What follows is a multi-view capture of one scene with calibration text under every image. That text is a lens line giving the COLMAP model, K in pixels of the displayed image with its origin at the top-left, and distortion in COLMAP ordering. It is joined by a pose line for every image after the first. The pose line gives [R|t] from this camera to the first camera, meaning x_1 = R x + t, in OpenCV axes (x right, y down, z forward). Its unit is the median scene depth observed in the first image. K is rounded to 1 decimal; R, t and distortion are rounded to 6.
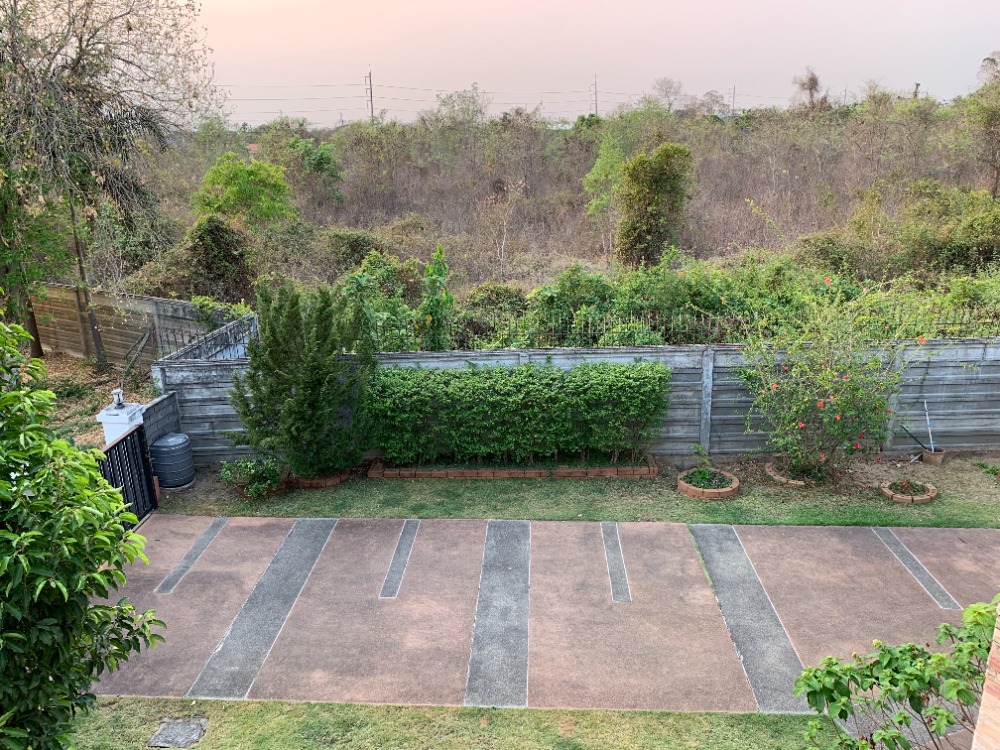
lens RADIAL K [[771.1, 0, 500.0], [0, 771.1, 375.0], [0, 0, 1]] dist [0.070820, -0.107801]
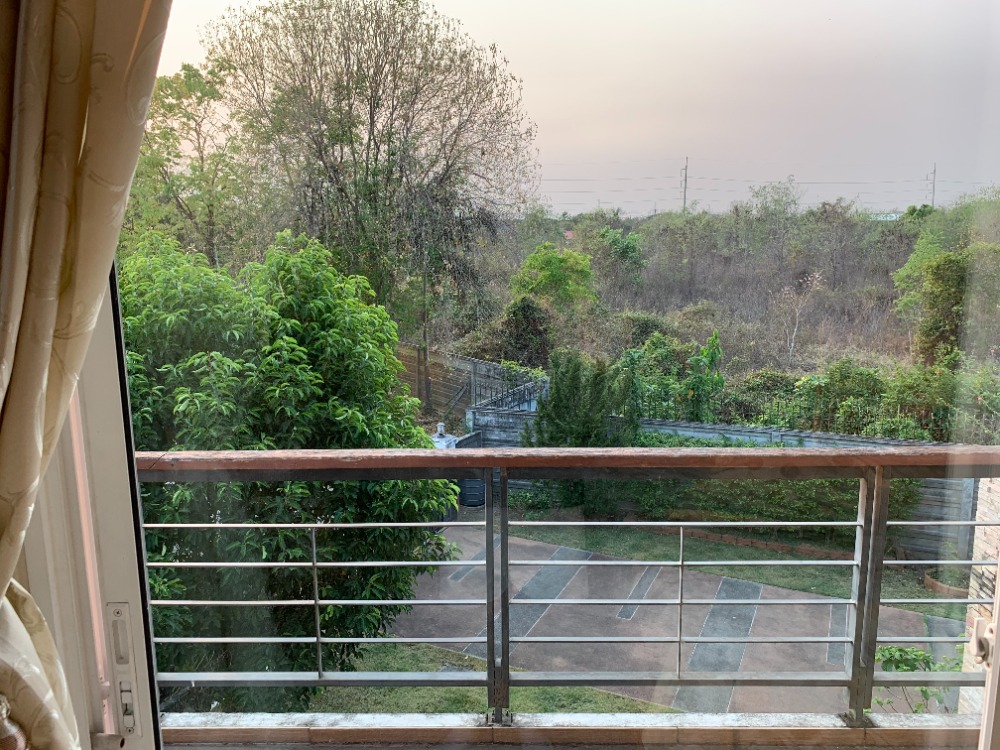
lens RADIAL K [[771.1, 0, 500.0], [0, 771.1, 375.0], [0, 0, 1]] dist [0.070820, -0.107801]
pose [[0.926463, 0.084685, -0.366736, 0.045024], [-0.122683, 0.989091, -0.081530, 0.019691], [0.355831, 0.120527, 0.926746, -0.113700]]
